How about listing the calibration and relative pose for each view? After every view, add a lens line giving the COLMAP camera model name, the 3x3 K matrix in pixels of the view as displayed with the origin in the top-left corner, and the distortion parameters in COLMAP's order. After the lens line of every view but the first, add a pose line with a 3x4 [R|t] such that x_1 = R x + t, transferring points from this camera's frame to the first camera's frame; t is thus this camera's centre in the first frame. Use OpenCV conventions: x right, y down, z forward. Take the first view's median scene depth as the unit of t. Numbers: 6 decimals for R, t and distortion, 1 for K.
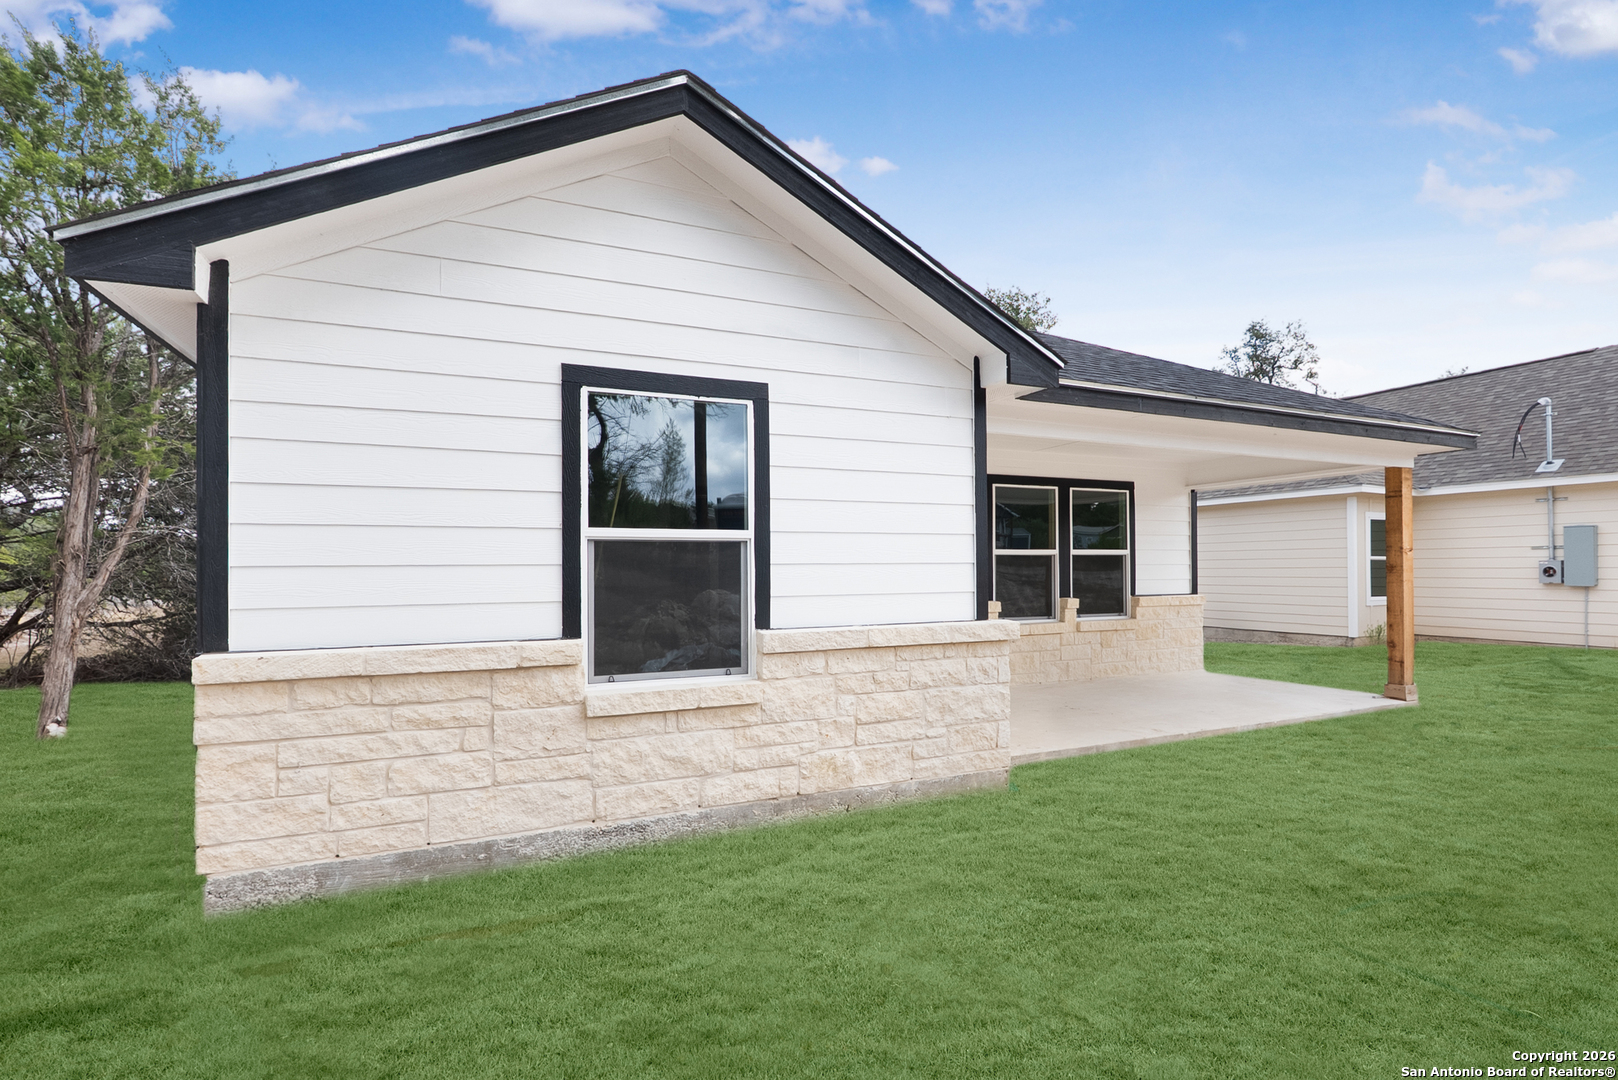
lens RADIAL K [[763.8, 0, 811.2], [0, 763.8, 554.6], [0, 0, 1]] dist [-0.003133, -0.000137]
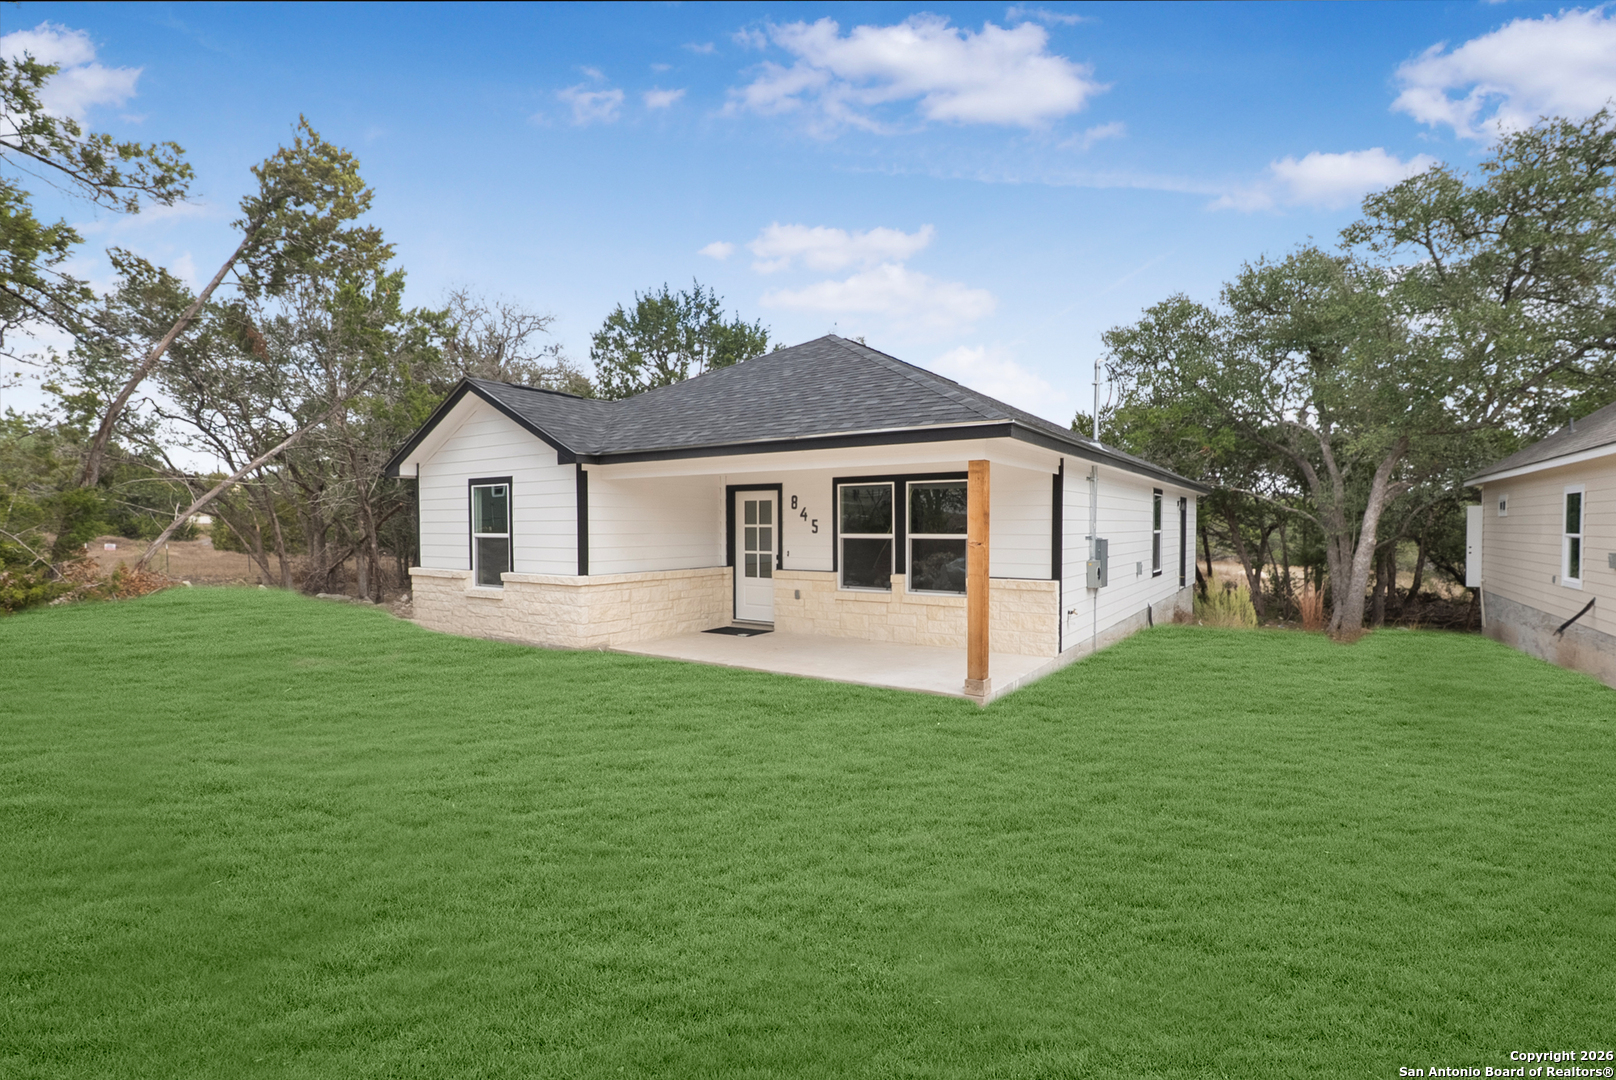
lens RADIAL K [[754.4, 0, 808.0], [0, 754.4, 540.0], [0, 0, 1]] dist [-0.001211, 0.000331]
pose [[0.521560, 0.020934, -0.852958, 2.771359], [0.014699, 0.999330, 0.033515, -0.085742], [0.853088, -0.030018, 0.520903, 0.559764]]
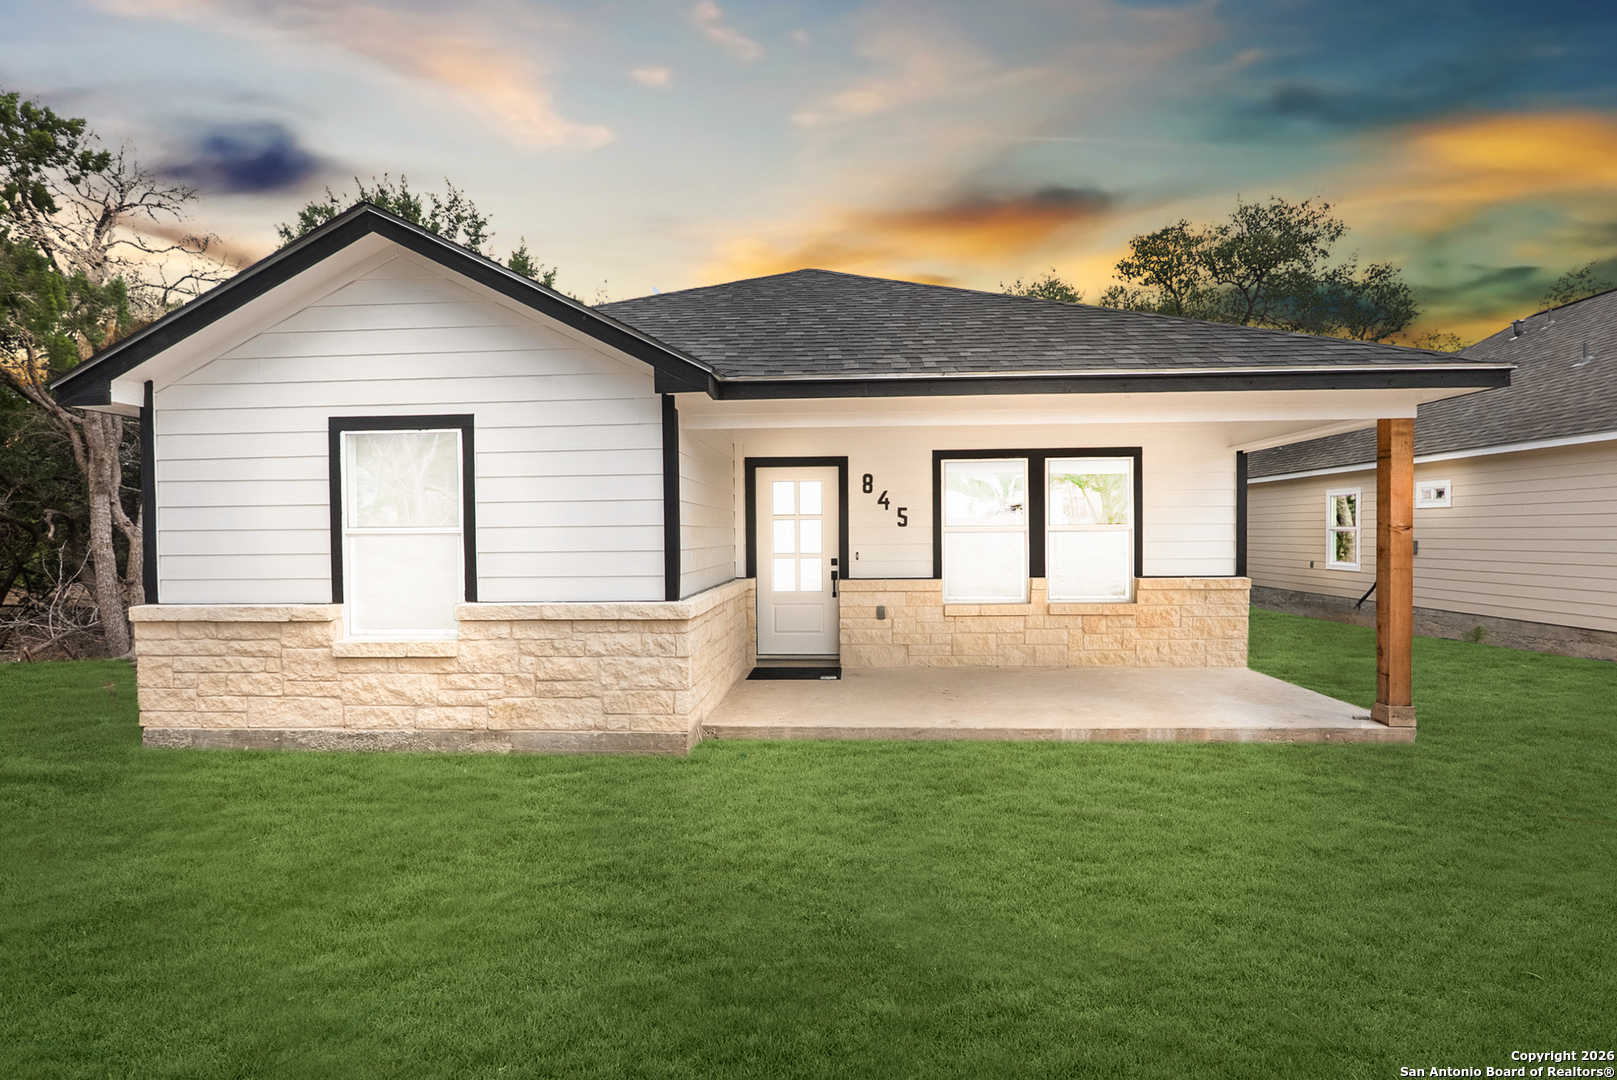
lens RADIAL K [[754.9, 0, 808.5], [0, 754.9, 540.0], [0, 0, 1]] dist [-0.001211, 0.000331]
pose [[0.886843, 0.002153, -0.462066, 1.113412], [0.012255, 0.999528, 0.028178, -0.041150], [0.461908, -0.030652, 0.886398, 0.123021]]
